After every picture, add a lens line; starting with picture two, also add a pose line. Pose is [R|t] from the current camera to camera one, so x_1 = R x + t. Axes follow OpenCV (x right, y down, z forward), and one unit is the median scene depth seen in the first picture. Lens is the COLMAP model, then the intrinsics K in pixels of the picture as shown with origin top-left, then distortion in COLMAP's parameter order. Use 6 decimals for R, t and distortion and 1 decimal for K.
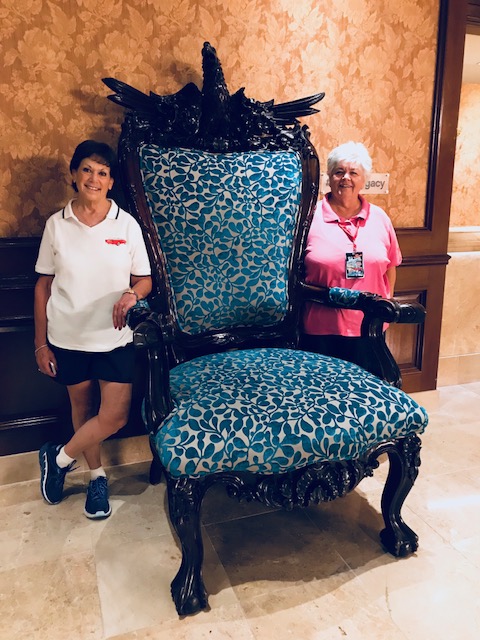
lens RADIAL K [[524.9, 0, 240.8], [0, 524.9, 319.5], [0, 0, 1]] dist [0.014185, -0.000381]
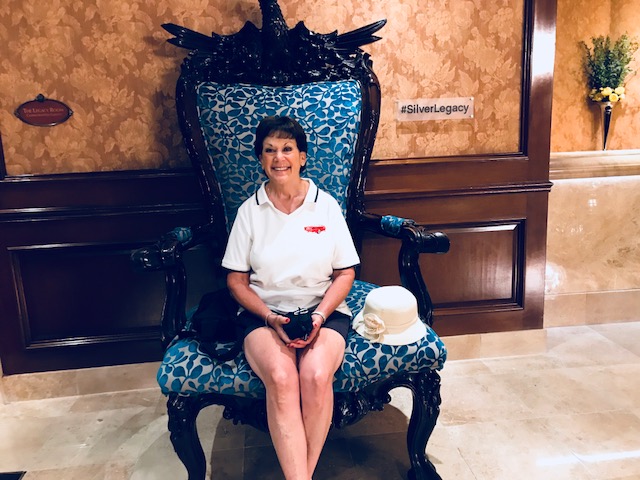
lens RADIAL K [[524.9, 0, 321.9], [0, 524.9, 240.4], [0, 0, 1]] dist [0.014185, -0.000381]
pose [[0.973177, 0.010793, -0.229806, 0.289825], [-0.015369, 0.999717, -0.018132, 0.003373], [0.229545, 0.021178, 0.973068, 0.023036]]
